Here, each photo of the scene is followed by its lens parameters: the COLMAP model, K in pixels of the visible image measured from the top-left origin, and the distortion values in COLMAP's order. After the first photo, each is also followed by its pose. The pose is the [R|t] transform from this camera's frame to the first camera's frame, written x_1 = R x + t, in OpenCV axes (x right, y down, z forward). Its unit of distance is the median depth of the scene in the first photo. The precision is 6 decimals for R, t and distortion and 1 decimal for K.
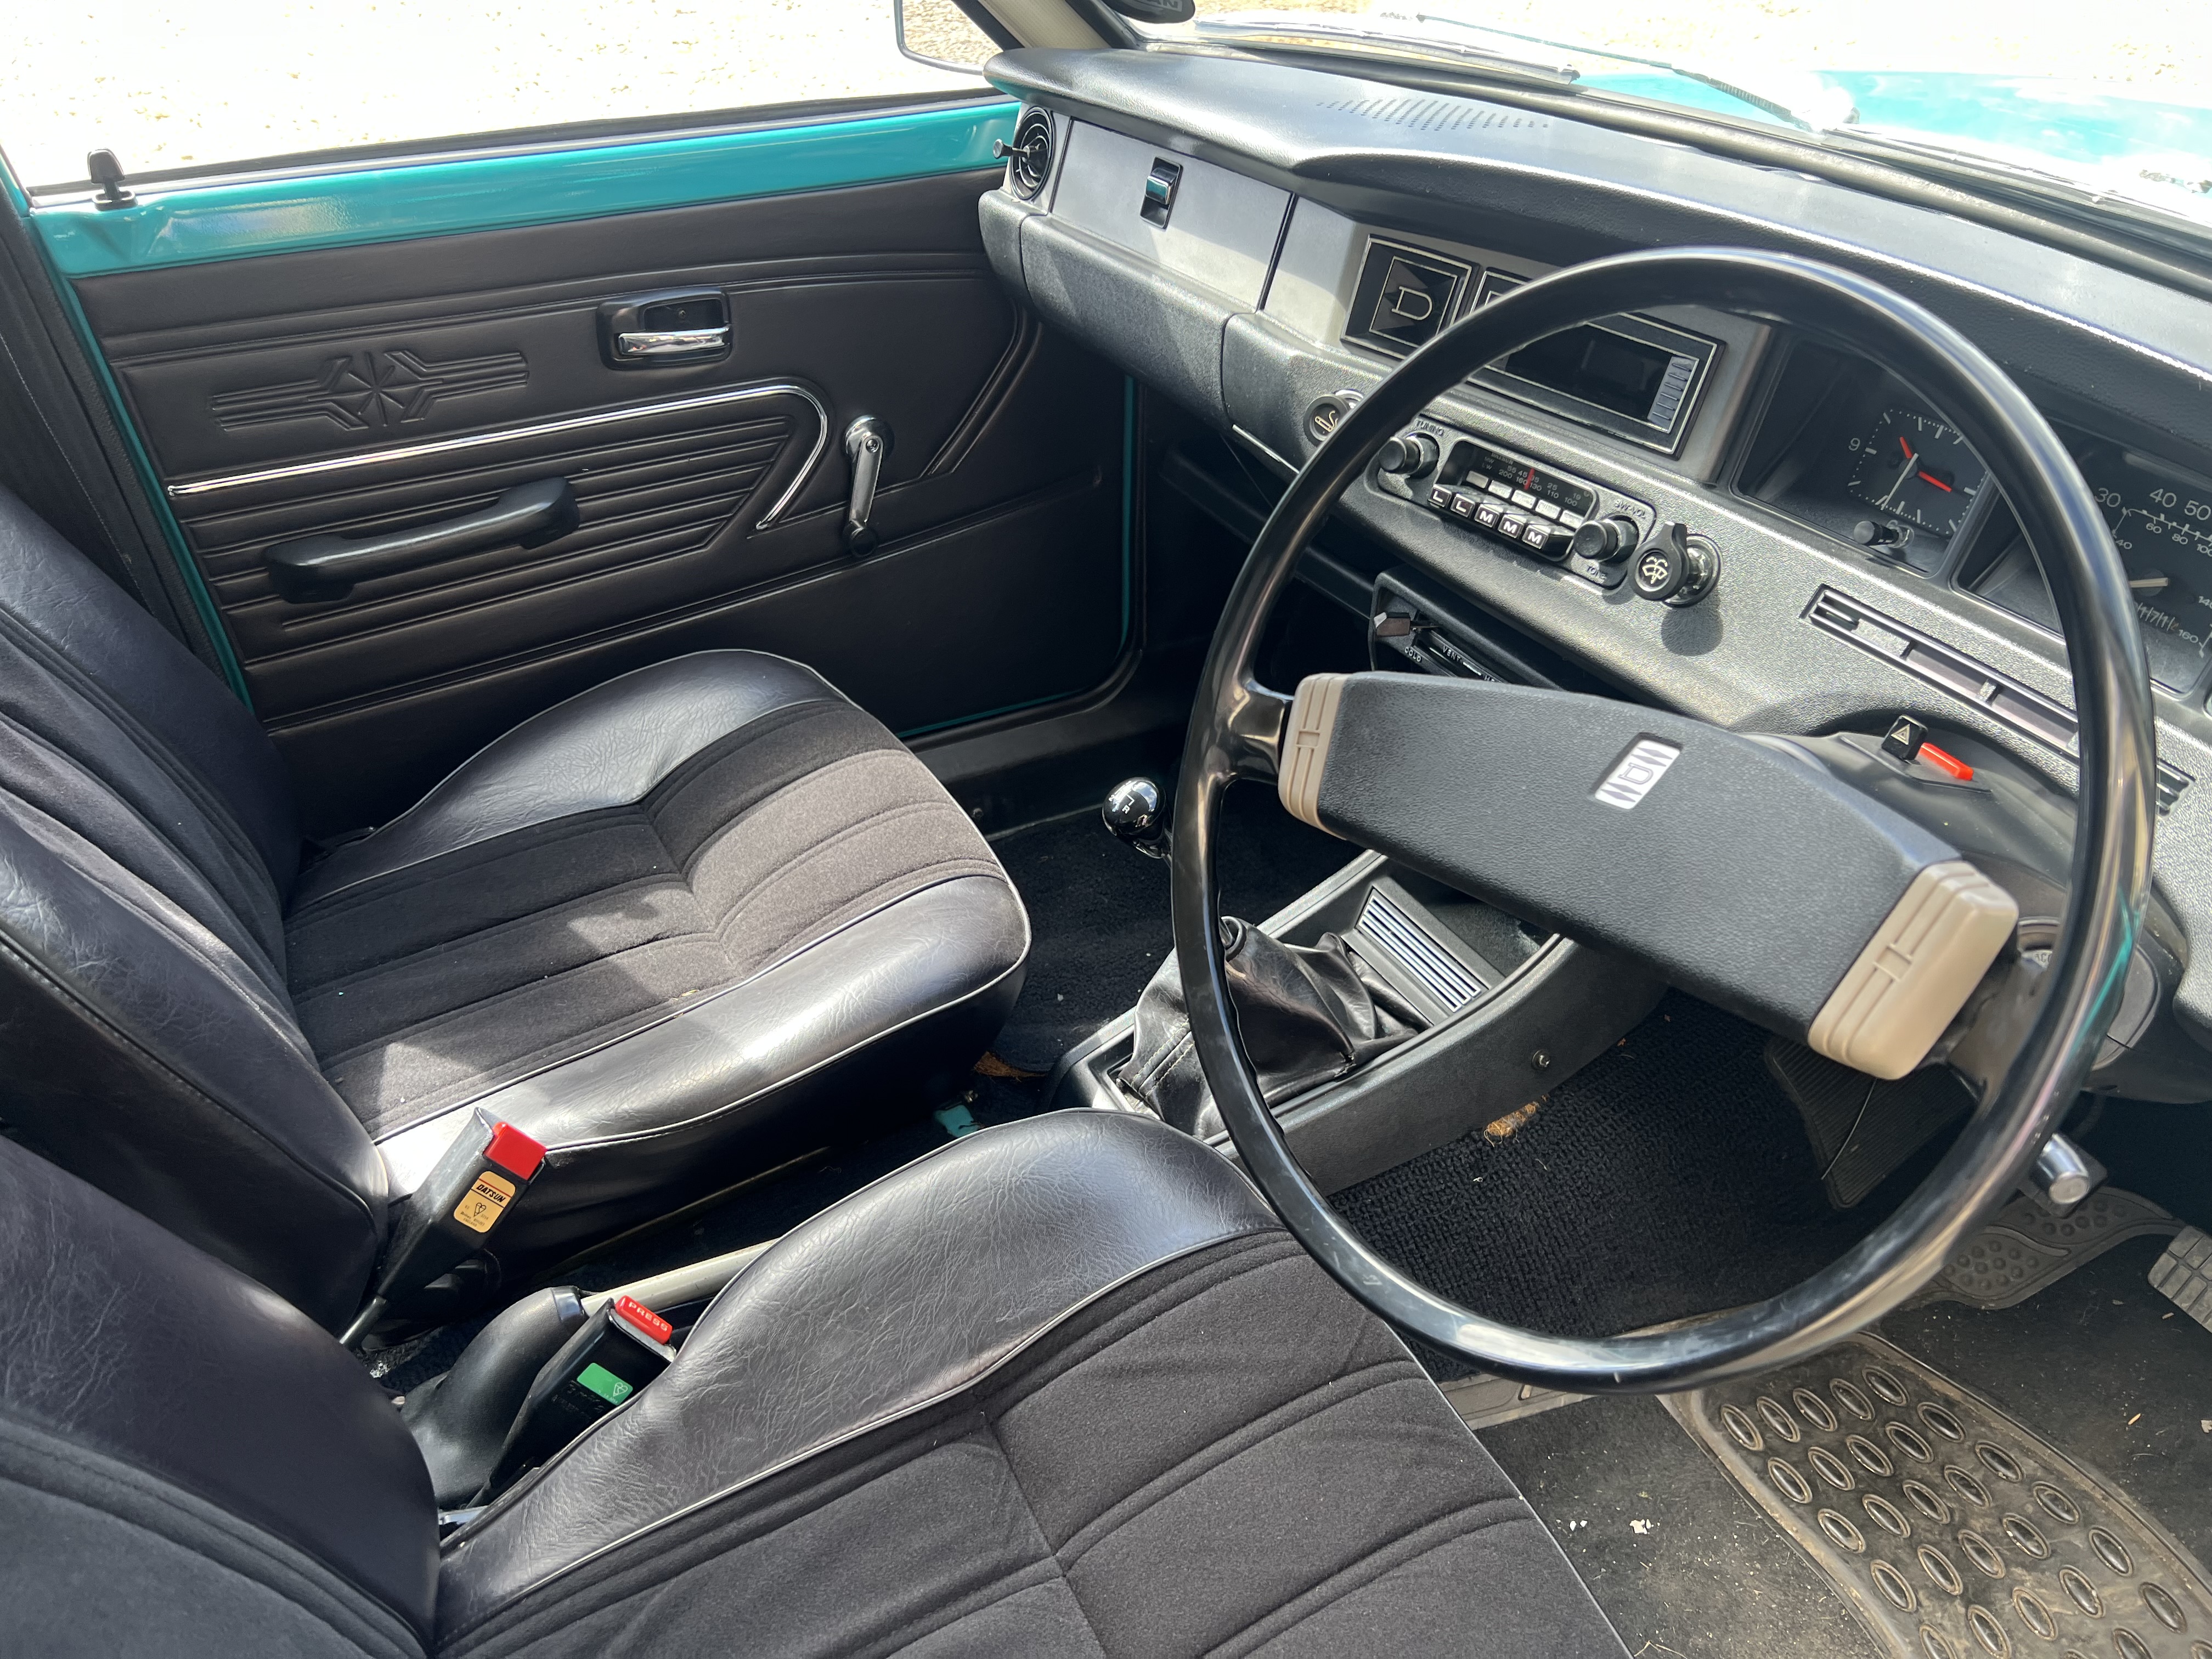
lens RADIAL K [[1675.4, 0, 1126.3], [0, 1675.4, 832.6], [0, 0, 1]] dist [0.057909, -0.066743]
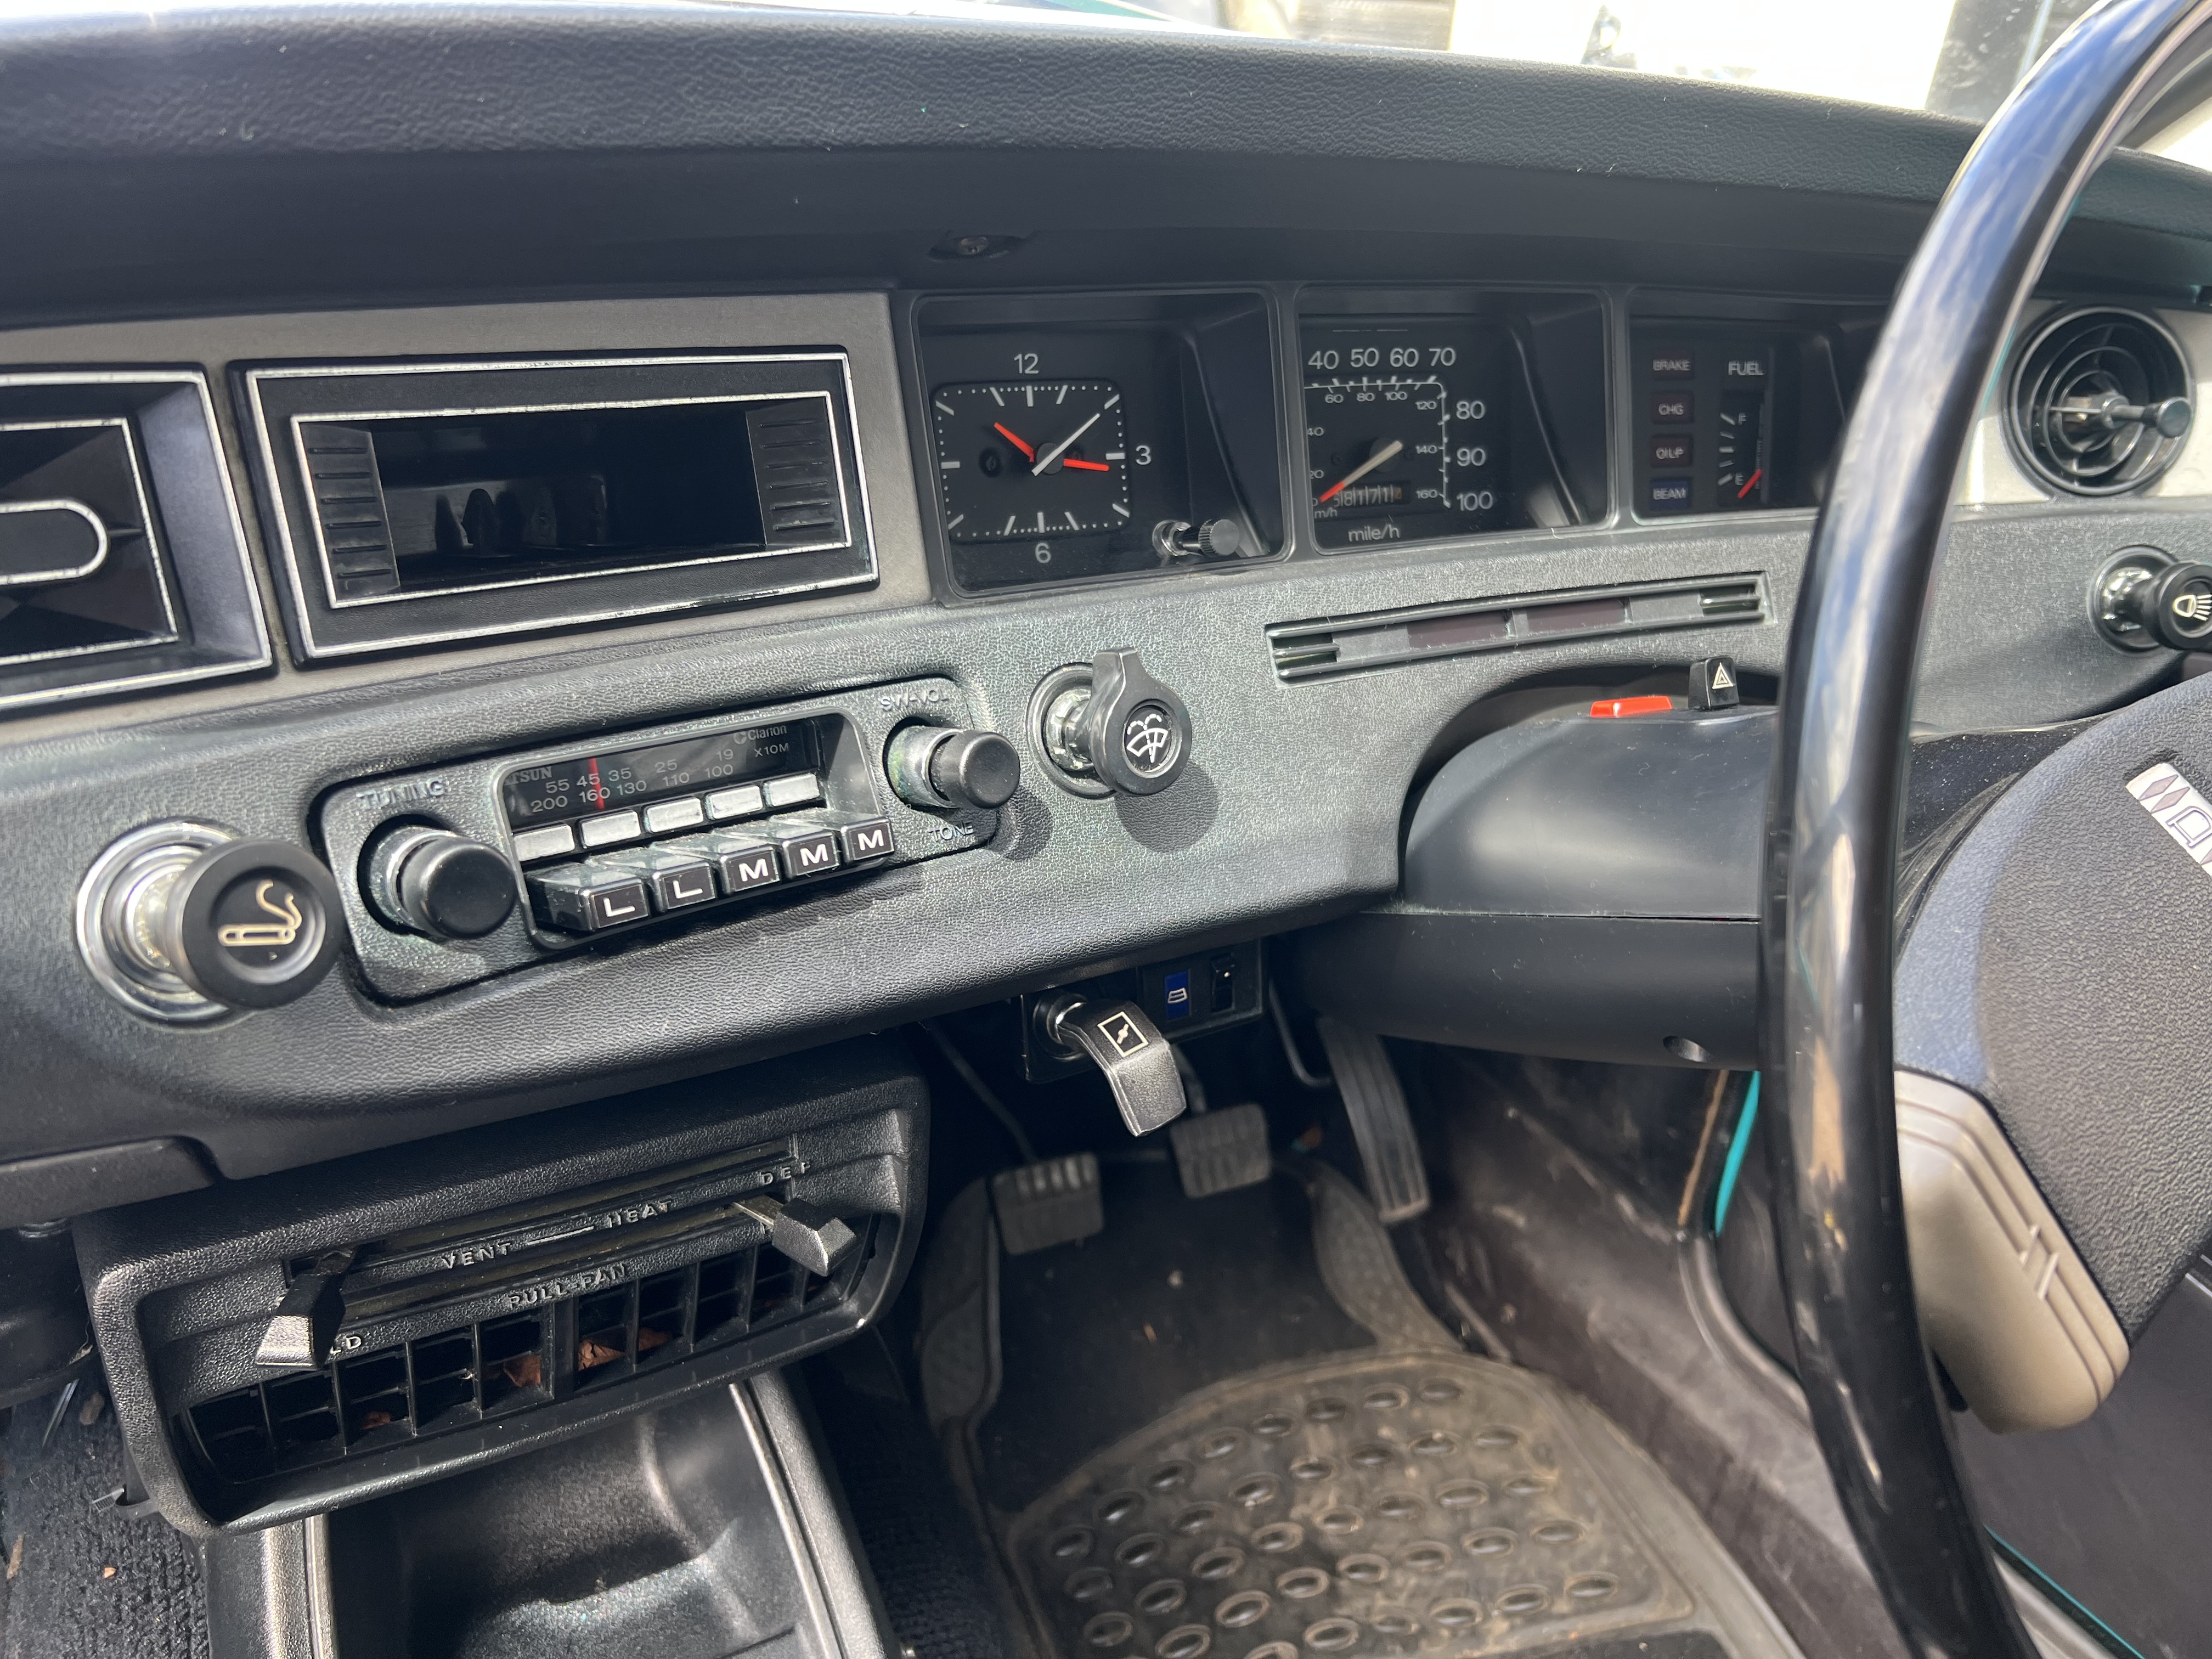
lens RADIAL K [[1675.4, 0, 1107.2], [0, 1675.4, 855.4], [0, 0, 1]] dist [0.057909, -0.066743]
pose [[-0.016711, -0.458096, 0.888746, -0.171870], [0.495650, 0.768173, 0.405267, -0.342948], [-0.868362, 0.447279, 0.214218, 0.900521]]
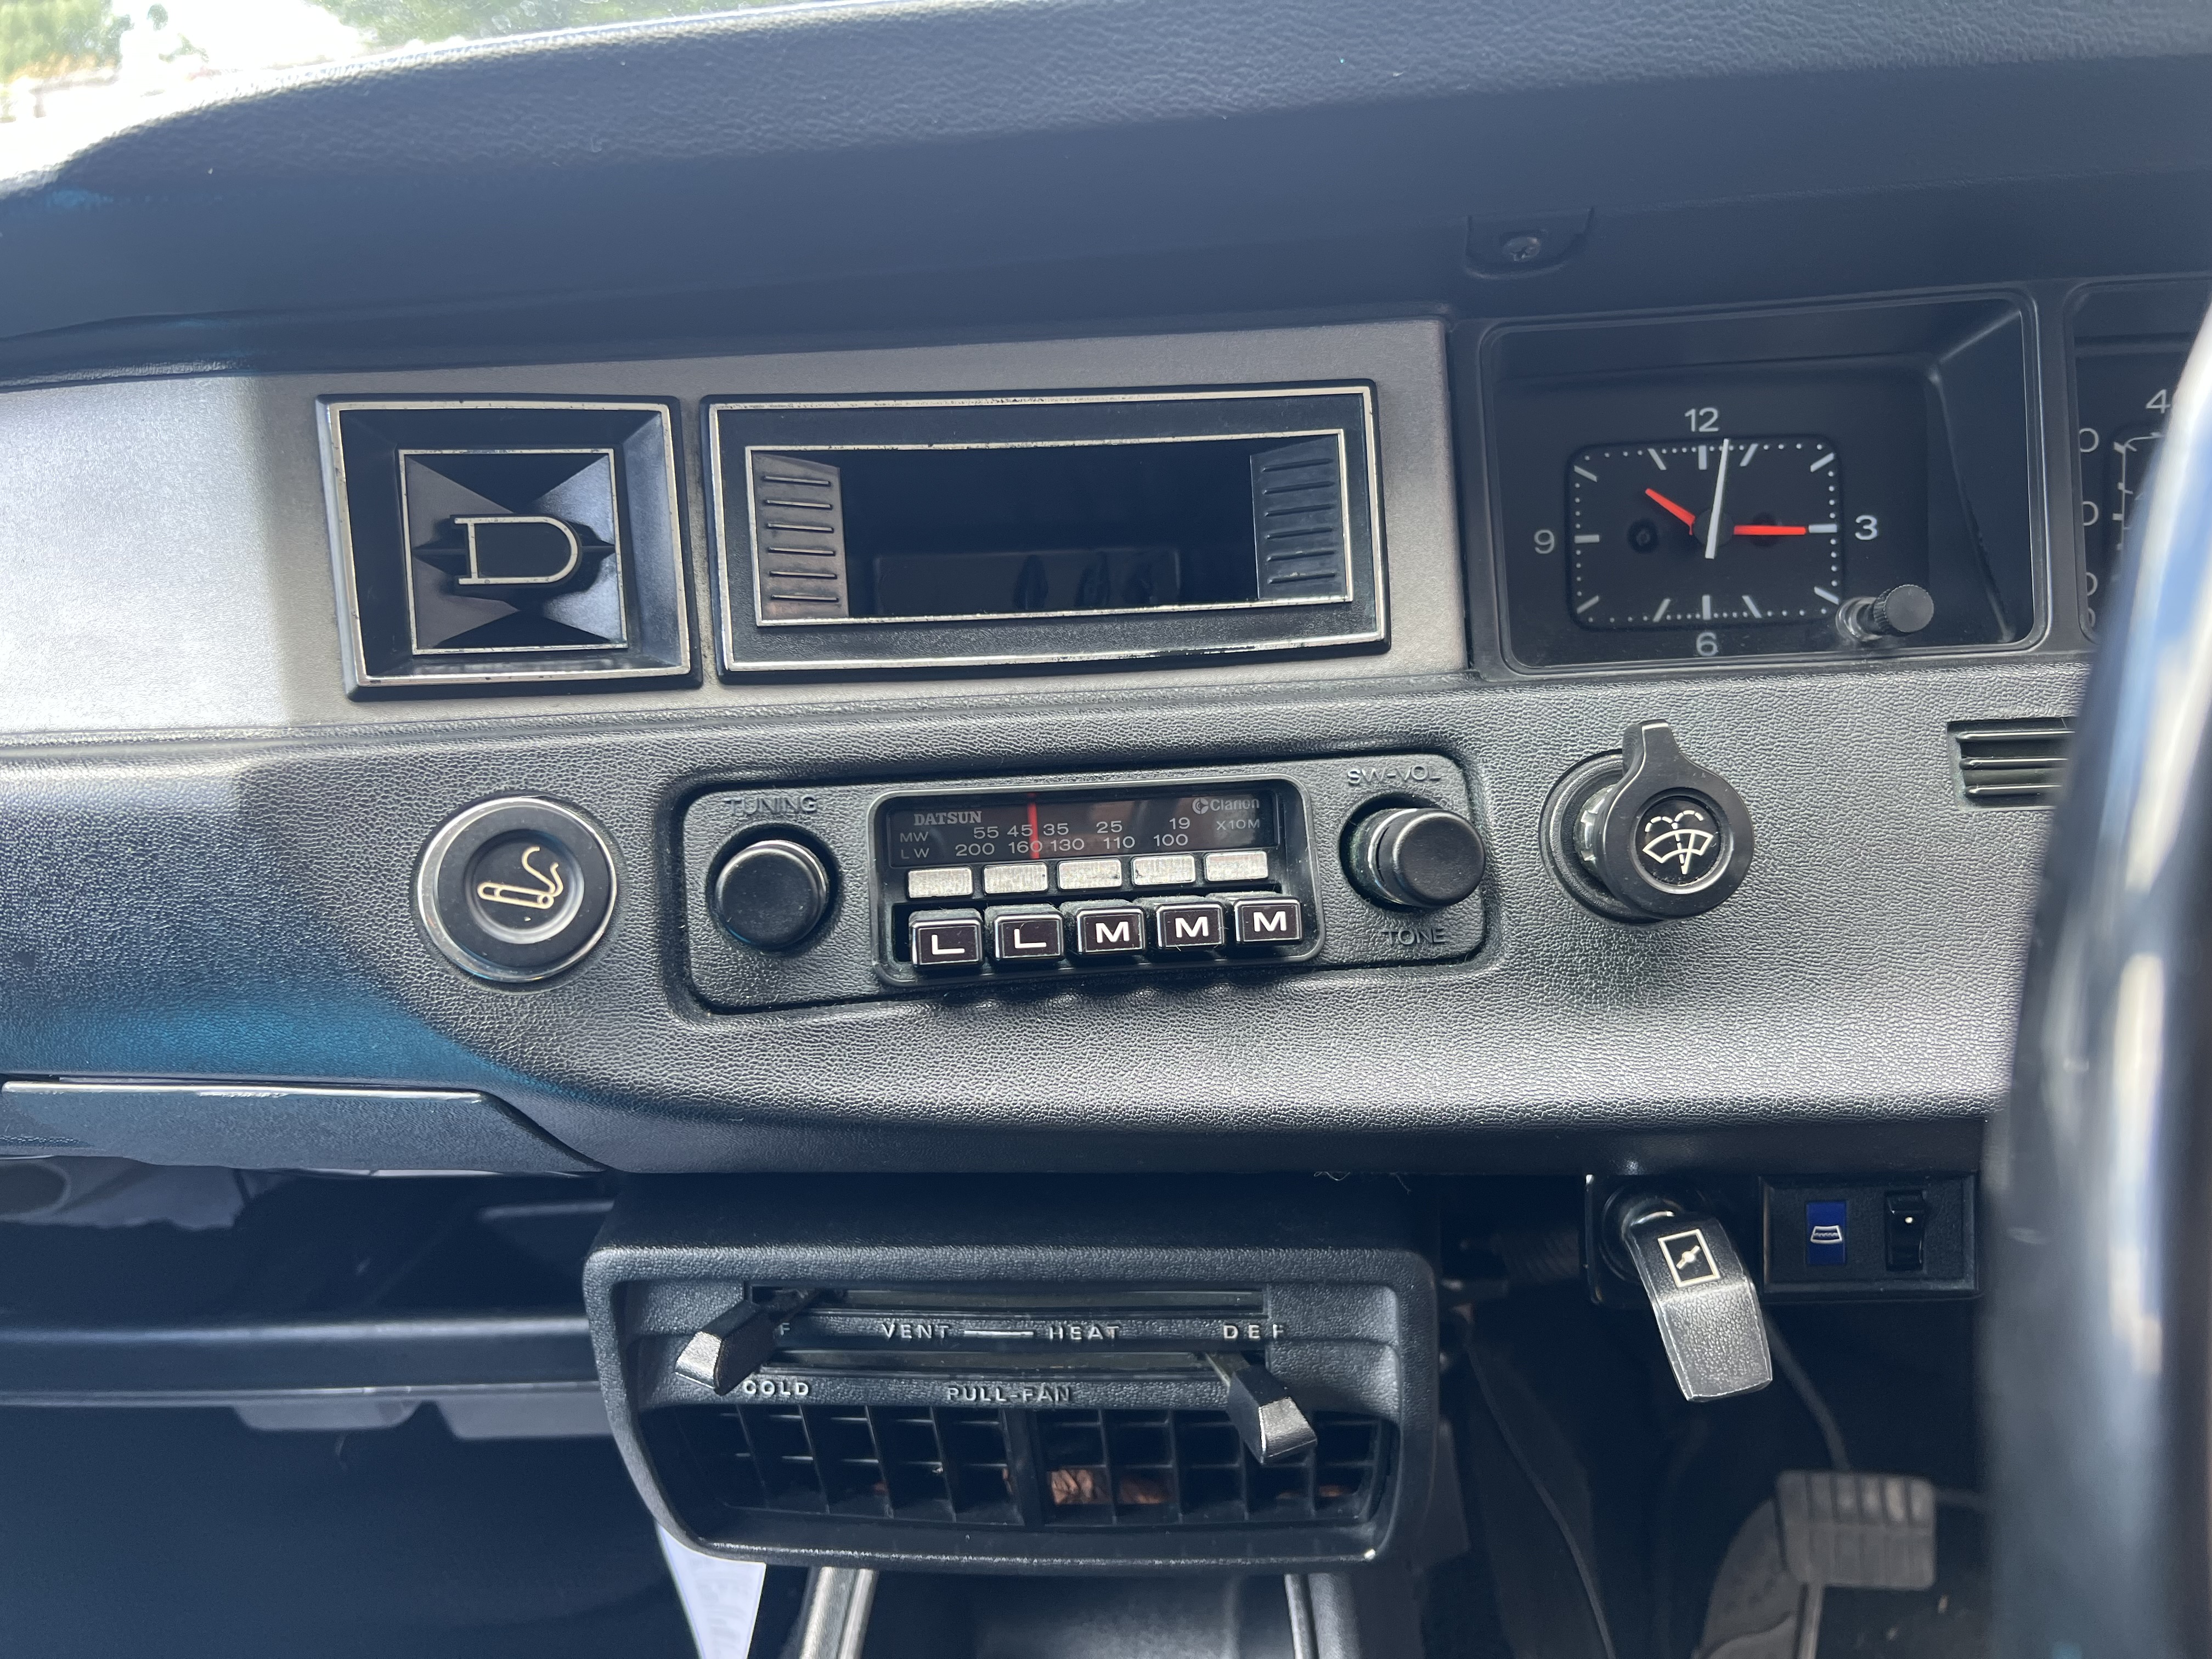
lens RADIAL K [[1675.4, 0, 1133.6], [0, 1675.4, 820.9], [0, 0, 1]] dist [0.057909, -0.066743]
pose [[0.553527, -0.297726, 0.777797, -0.067005], [0.518193, 0.854242, -0.041790, -0.206697], [-0.651985, 0.426181, 0.627125, 0.818870]]
